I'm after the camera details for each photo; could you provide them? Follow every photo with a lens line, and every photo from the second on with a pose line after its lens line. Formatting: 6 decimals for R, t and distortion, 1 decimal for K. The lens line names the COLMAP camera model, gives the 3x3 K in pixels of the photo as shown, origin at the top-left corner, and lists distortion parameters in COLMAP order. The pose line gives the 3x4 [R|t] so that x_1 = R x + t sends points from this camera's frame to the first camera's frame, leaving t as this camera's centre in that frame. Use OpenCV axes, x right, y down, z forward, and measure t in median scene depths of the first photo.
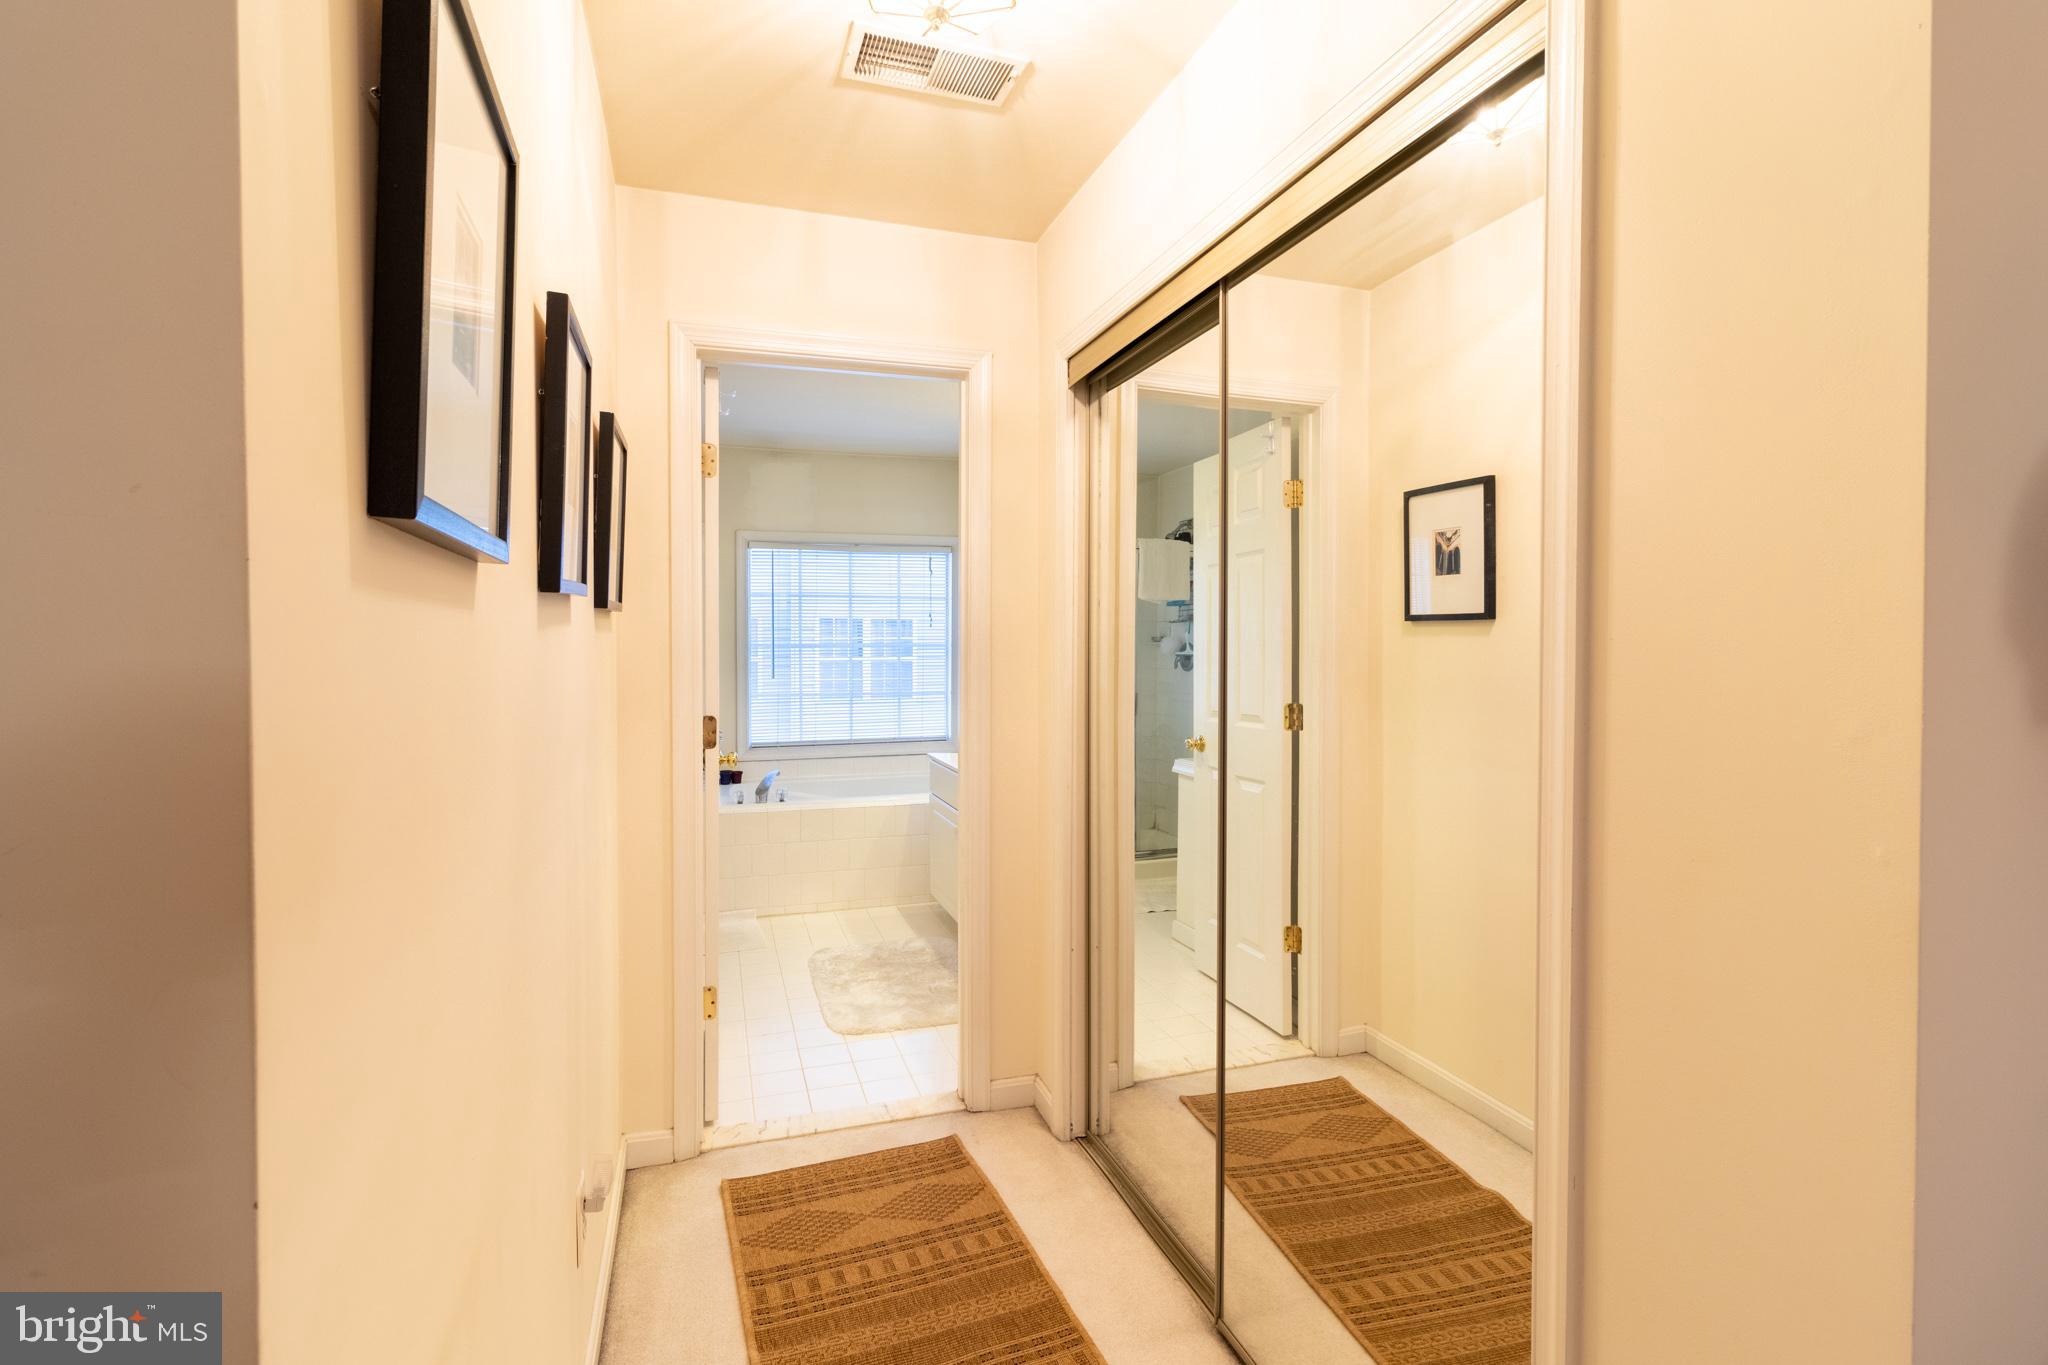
lens RADIAL K [[975.3, 0, 1027.6], [0, 975.3, 640.8], [0, 0, 1]] dist [0.000011, 0.000510]
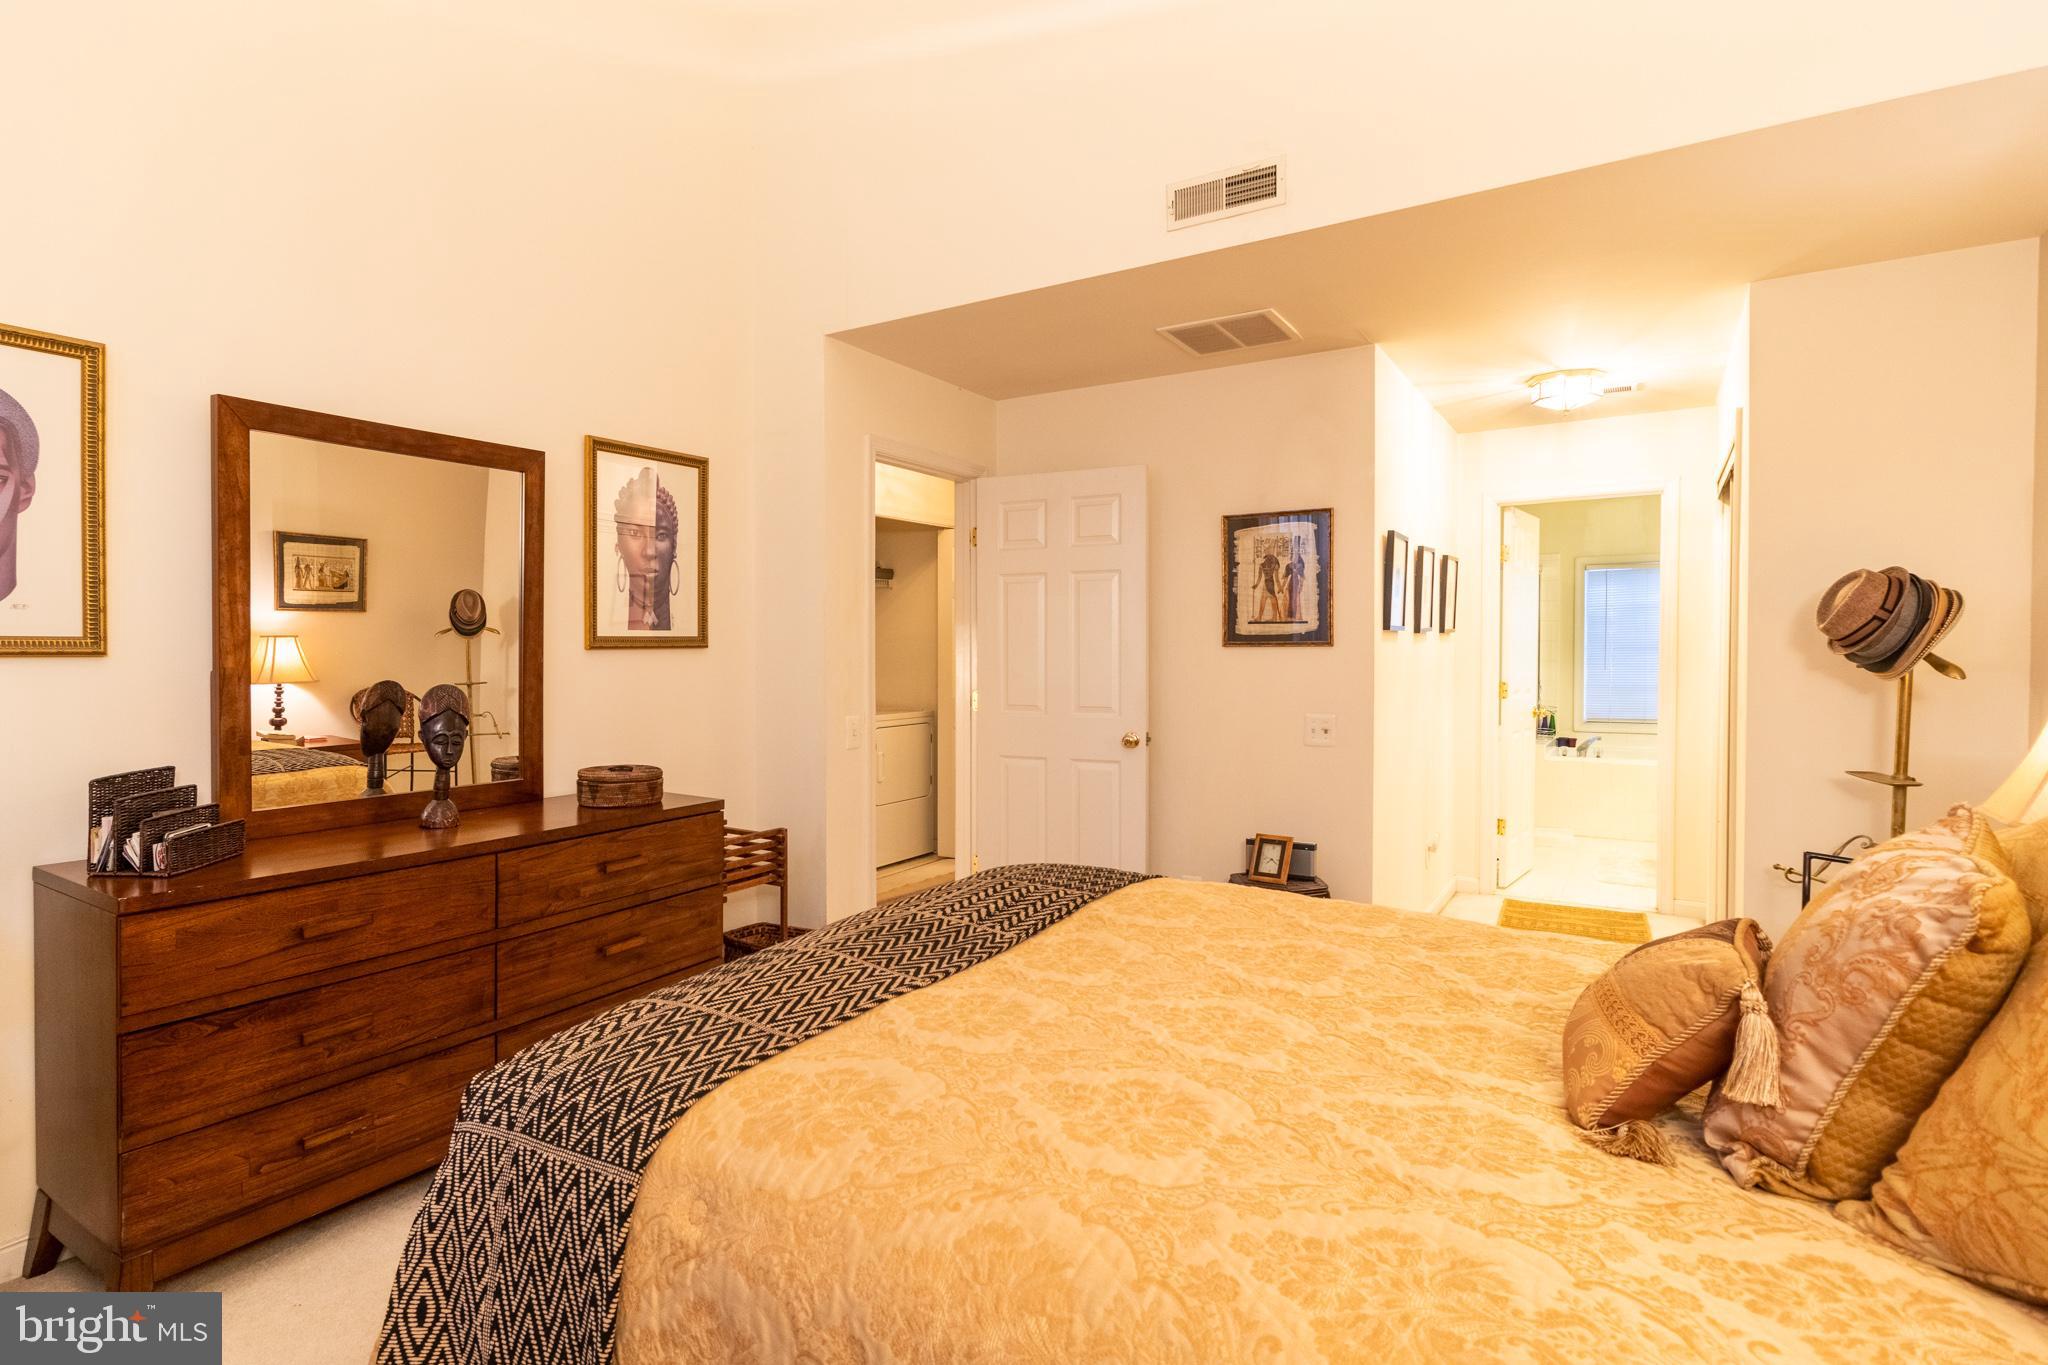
lens RADIAL K [[975.3, 0, 1027.6], [0, 975.3, 640.8], [0, 0, 1]] dist [0.000011, 0.000510]
pose [[0.643866, -0.000536, -0.765138, 0.447960], [0.003331, 0.999992, 0.002102, -0.011992], [0.765131, -0.003902, 0.643863, -0.806676]]
